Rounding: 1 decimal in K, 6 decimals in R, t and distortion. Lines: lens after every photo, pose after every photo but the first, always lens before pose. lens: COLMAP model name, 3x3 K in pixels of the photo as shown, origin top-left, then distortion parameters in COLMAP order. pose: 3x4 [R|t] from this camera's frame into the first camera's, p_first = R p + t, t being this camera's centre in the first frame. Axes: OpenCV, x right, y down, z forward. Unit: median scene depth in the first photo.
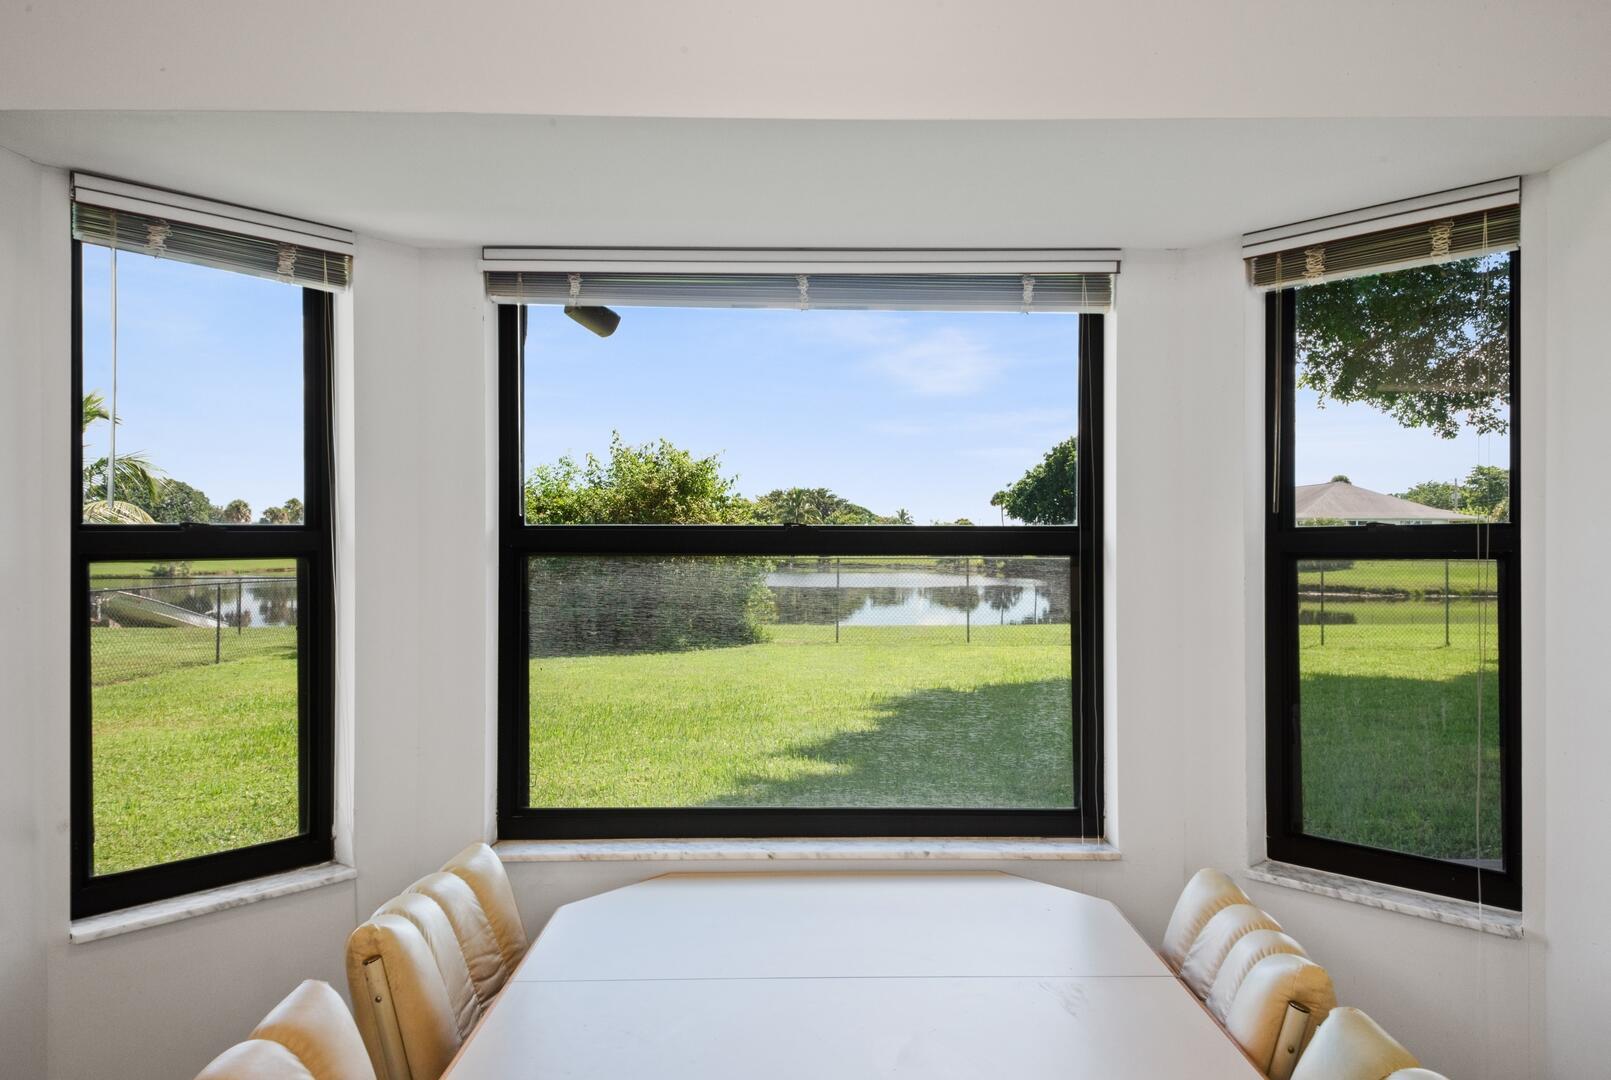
lens RADIAL K [[1043.4, 0, 805.5], [0, 1043.4, 540.0], [0, 0, 1]] dist [0.036243, -0.002791]
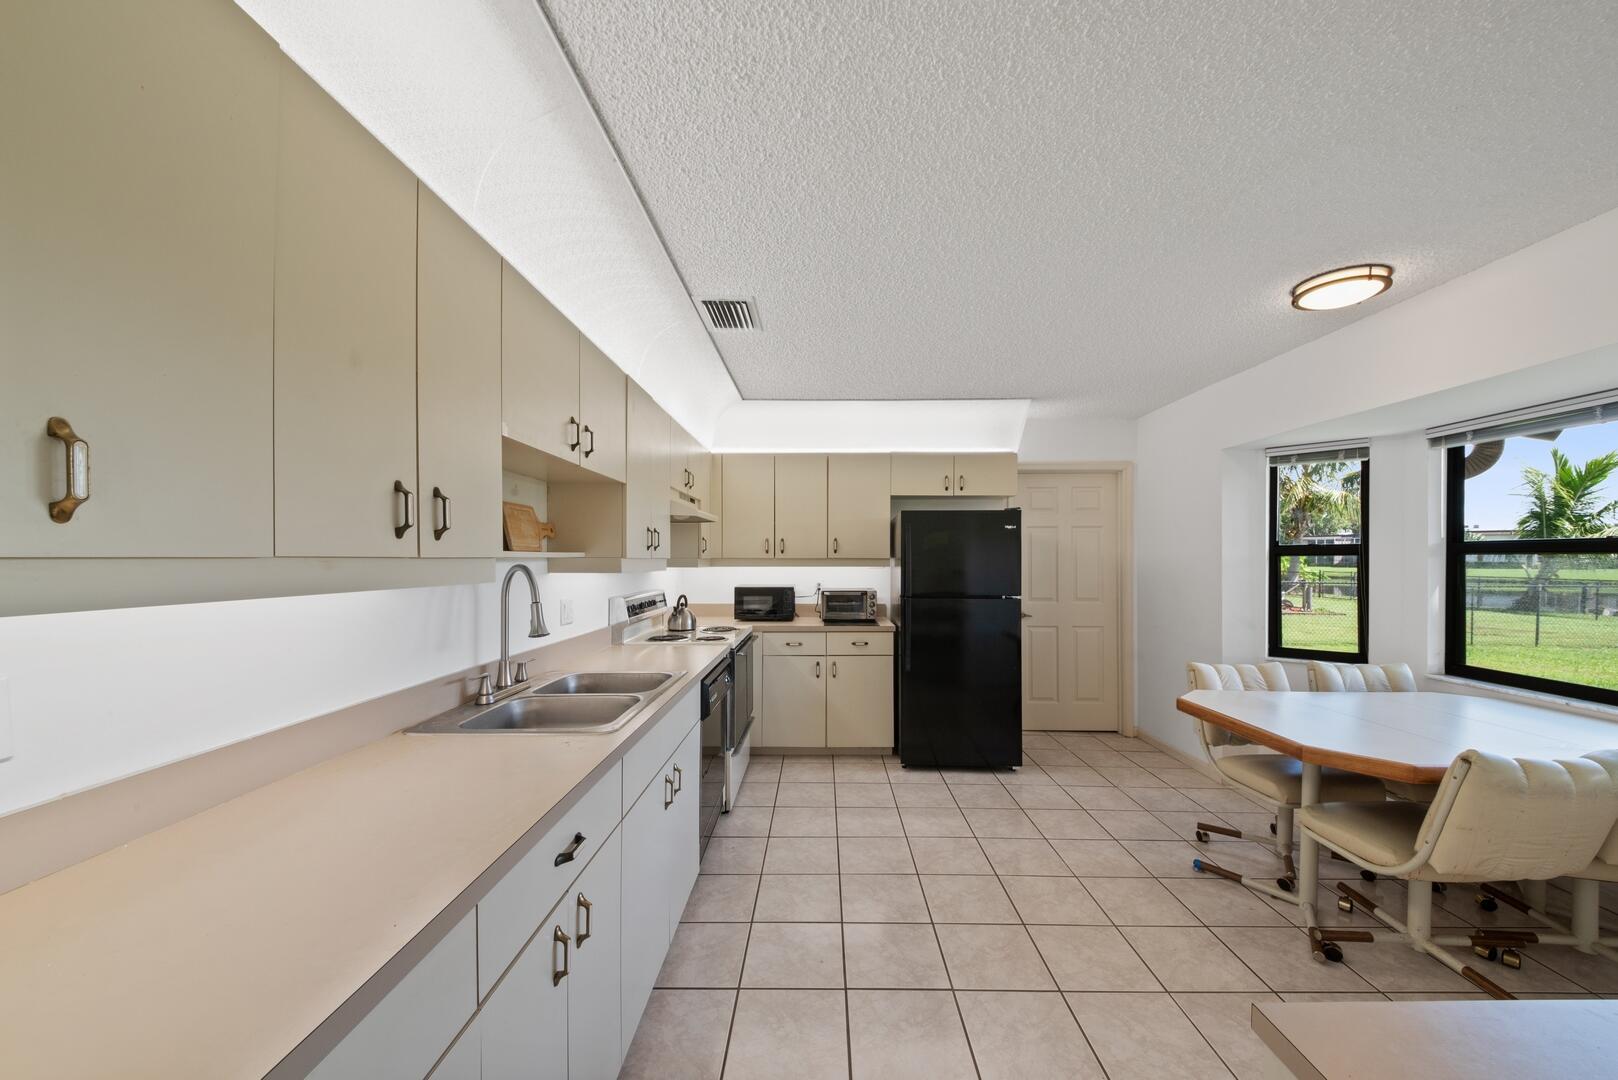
lens RADIAL K [[586.7, 0, 815.3], [0, 586.7, 559.3], [0, 0, 1]] dist [0.037856, -0.021234]
pose [[-0.013687, 0.001878, -0.999905, 1.103572], [0.003449, 0.999992, 0.001831, 0.019258], [0.999900, -0.003423, -0.013693, -0.414875]]
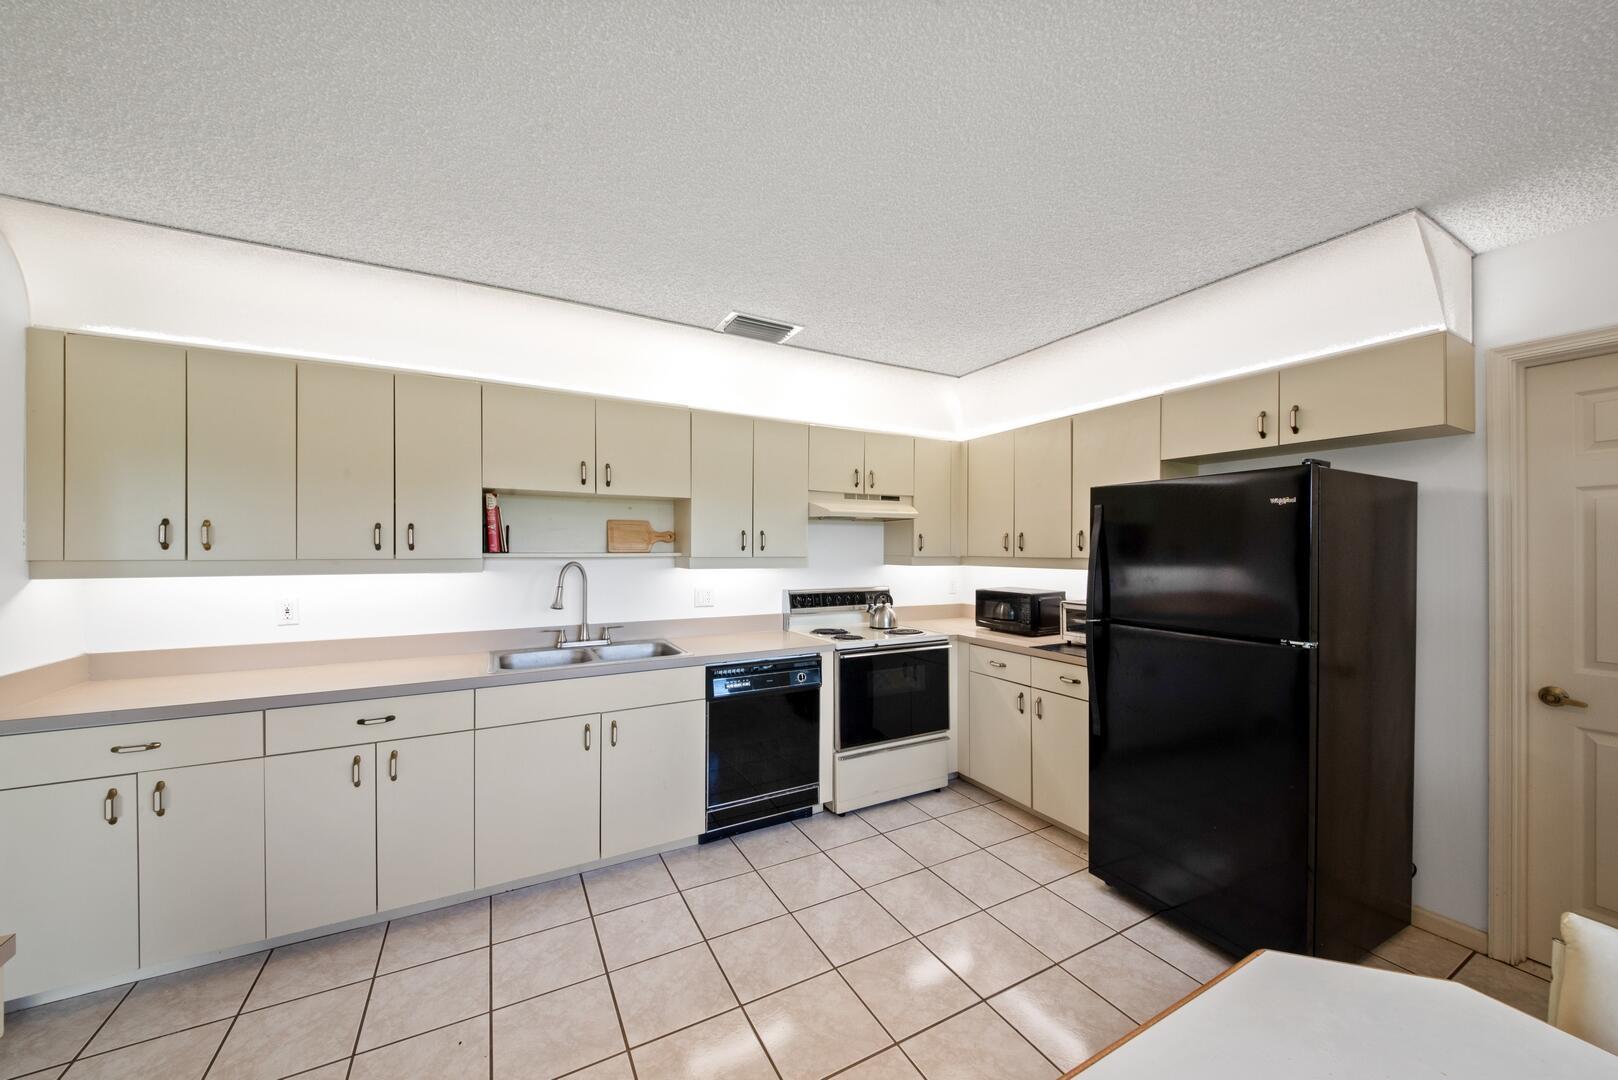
lens RADIAL K [[574.6, 0, 802.1], [0, 574.6, 539.7], [0, 0, 1]] dist [0.000543, -0.000236]
pose [[-0.885862, -0.009109, -0.463860, 0.395440], [0.001514, 0.999745, -0.022524, 0.005938], [0.463947, -0.020655, -0.885622, 0.532256]]
